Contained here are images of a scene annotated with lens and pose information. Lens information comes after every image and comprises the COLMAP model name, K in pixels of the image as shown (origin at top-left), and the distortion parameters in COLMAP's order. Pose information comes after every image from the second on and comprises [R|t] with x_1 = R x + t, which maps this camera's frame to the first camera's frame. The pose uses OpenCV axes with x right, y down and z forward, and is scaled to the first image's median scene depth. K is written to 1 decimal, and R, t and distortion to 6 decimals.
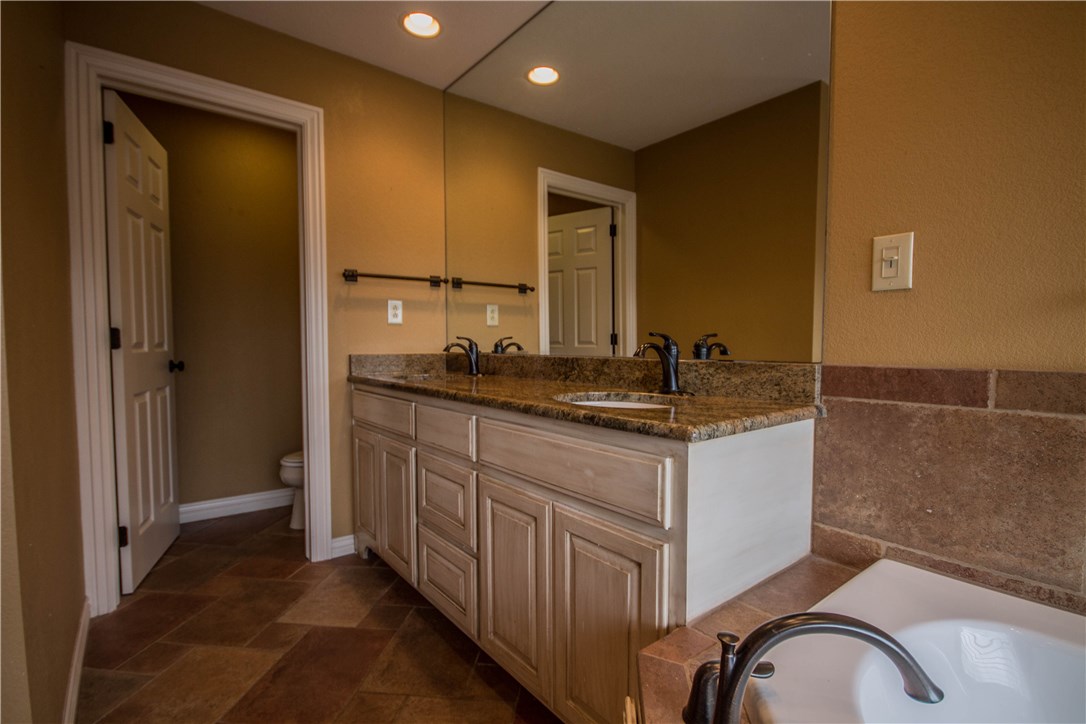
lens RADIAL K [[507.8, 0, 541.2], [0, 507.8, 368.9], [0, 0, 1]] dist [0.001988, -0.000286]
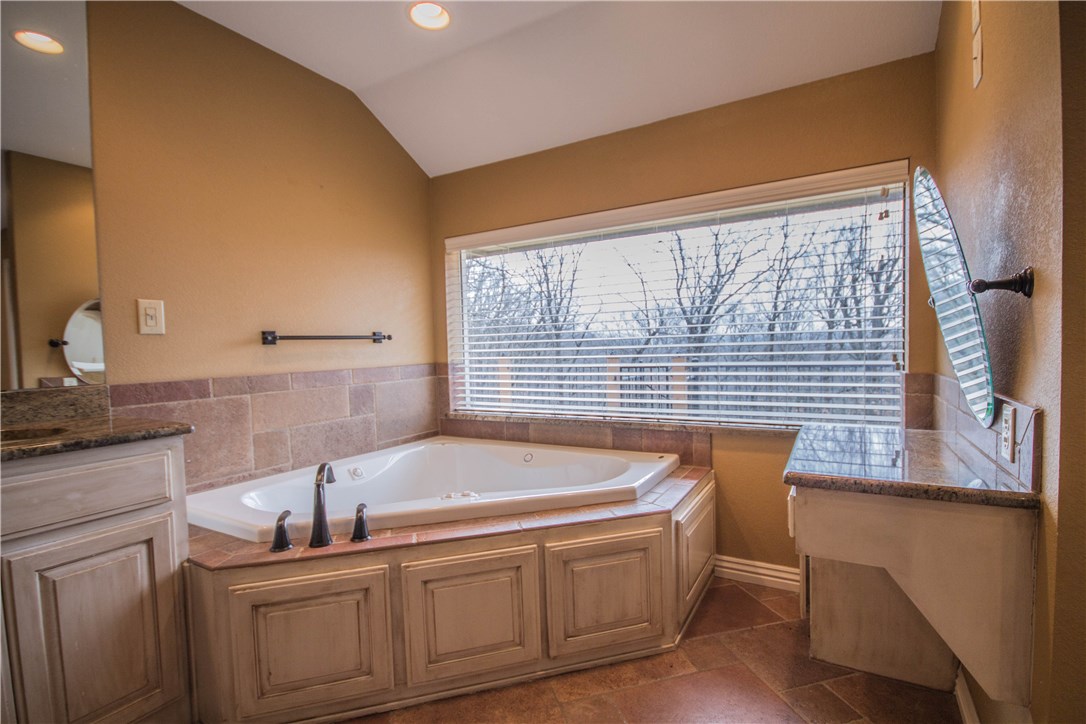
lens RADIAL K [[507.8, 0, 543.4], [0, 507.8, 367.5], [0, 0, 1]] dist [0.001988, -0.000286]
pose [[-0.365330, -0.029909, 0.930398, -1.258402], [0.072652, 0.995519, 0.060530, -0.058319], [-0.928039, 0.089709, -0.361519, 0.446075]]
